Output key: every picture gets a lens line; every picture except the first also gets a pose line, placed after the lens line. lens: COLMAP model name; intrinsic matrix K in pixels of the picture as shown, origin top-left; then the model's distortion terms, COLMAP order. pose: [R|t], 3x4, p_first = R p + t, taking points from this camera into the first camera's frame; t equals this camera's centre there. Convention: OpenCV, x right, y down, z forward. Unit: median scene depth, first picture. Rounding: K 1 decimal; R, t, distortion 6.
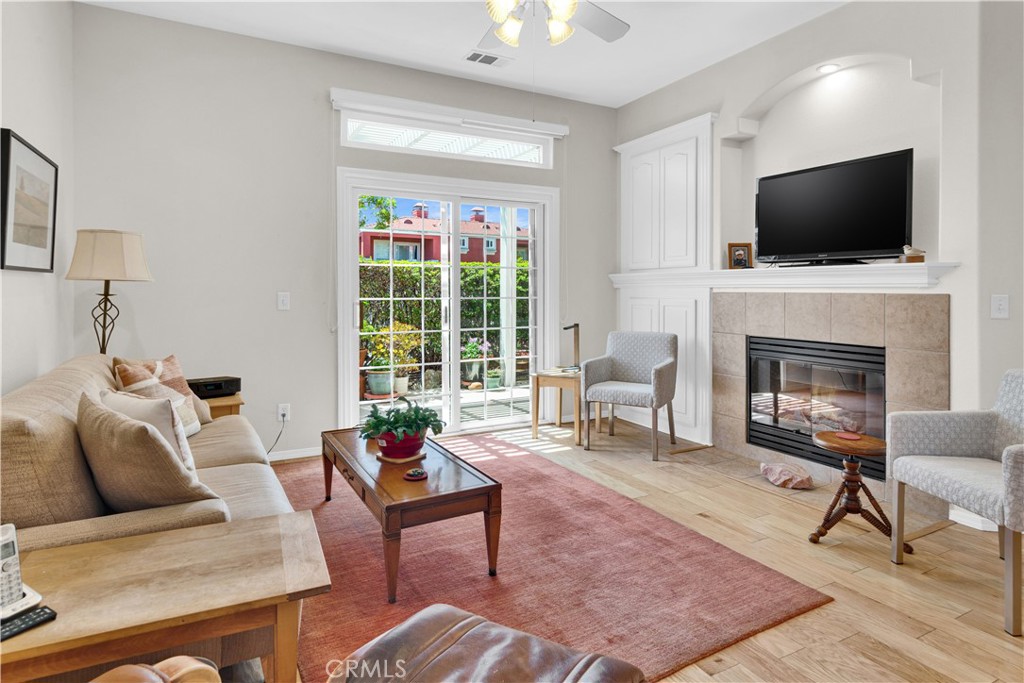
lens RADIAL K [[568.6, 0, 525.0], [0, 568.6, 300.9], [0, 0, 1]] dist [0.015824, -0.003579]
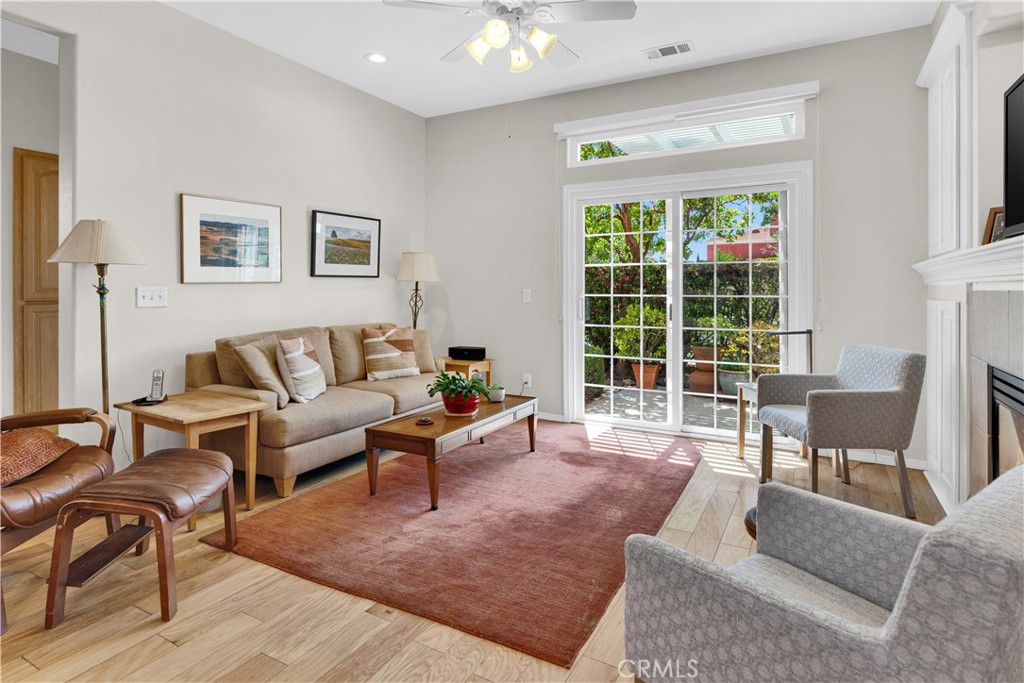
lens RADIAL K [[568.6, 0, 509.8], [0, 568.6, 290.3], [0, 0, 1]] dist [0.015824, -0.003579]
pose [[0.520137, 0.003238, -0.854077, 0.648719], [-0.018353, 0.999804, -0.007386, -0.001559], [0.853886, 0.019516, 0.520094, 0.275371]]
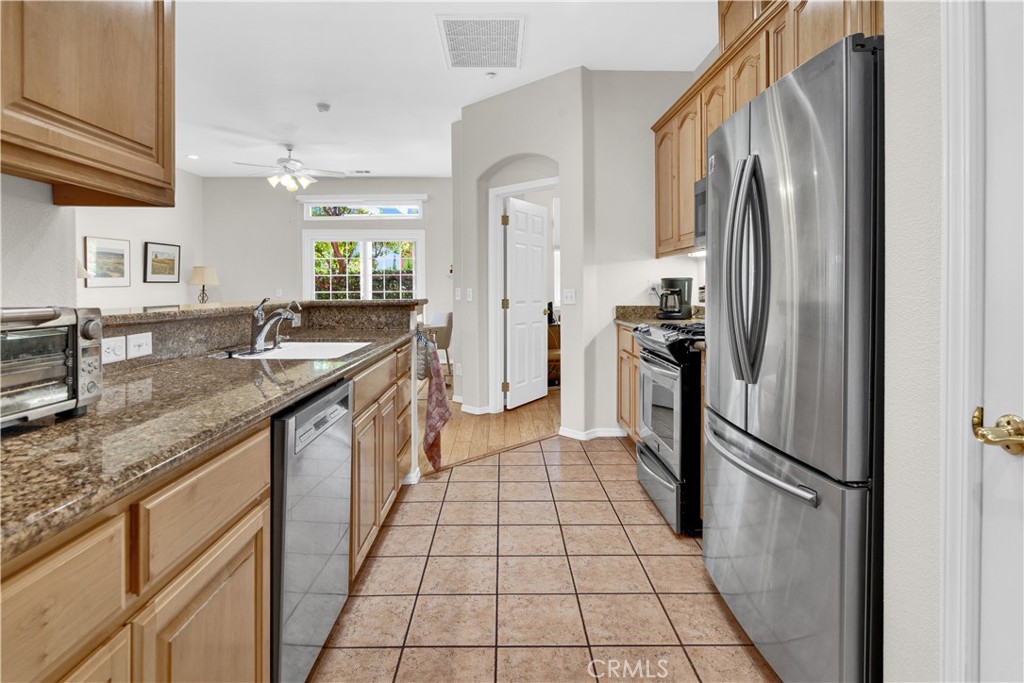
lens RADIAL K [[568.6, 0, 511.6], [0, 568.6, 286.3], [0, 0, 1]] dist [0.015824, -0.003579]
pose [[0.875456, -0.002754, -0.483289, 1.399183], [-0.005914, 0.999848, -0.016410, 0.006243], [0.483261, 0.017225, 0.875307, -0.492463]]
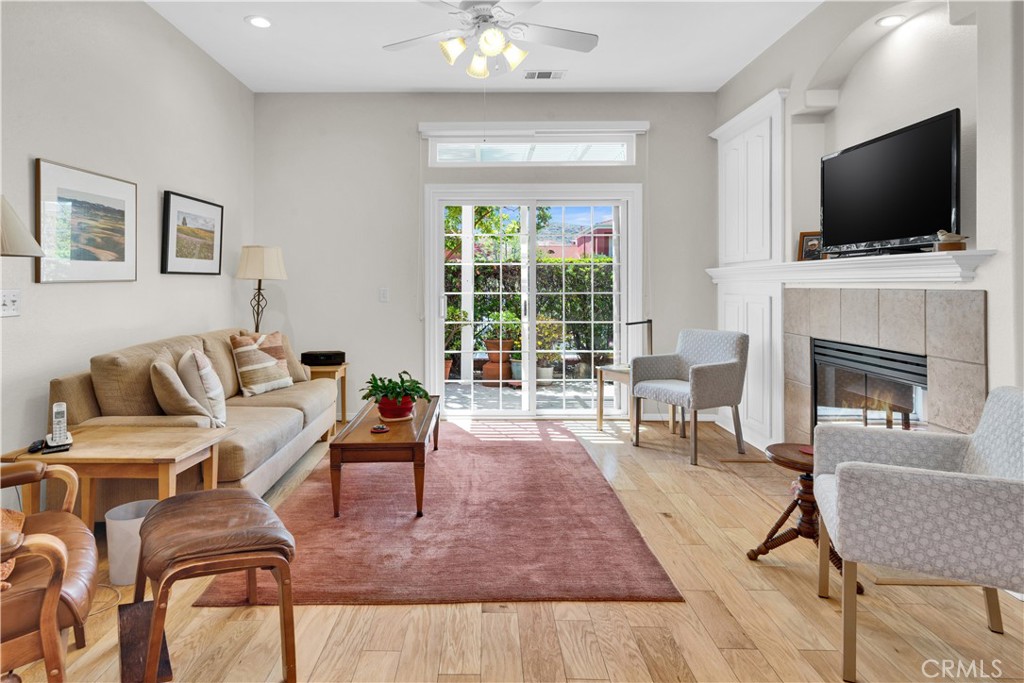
lens RADIAL K [[589.1, 0, 496.4], [0, 589.1, 283.6], [0, 0, 1]] dist [0.021847, 0.001546]
pose [[0.877708, -0.002793, -0.479187, 0.409395], [-0.008196, 0.999749, -0.020840, 0.001203], [0.479125, 0.022219, 0.877465, -0.031433]]
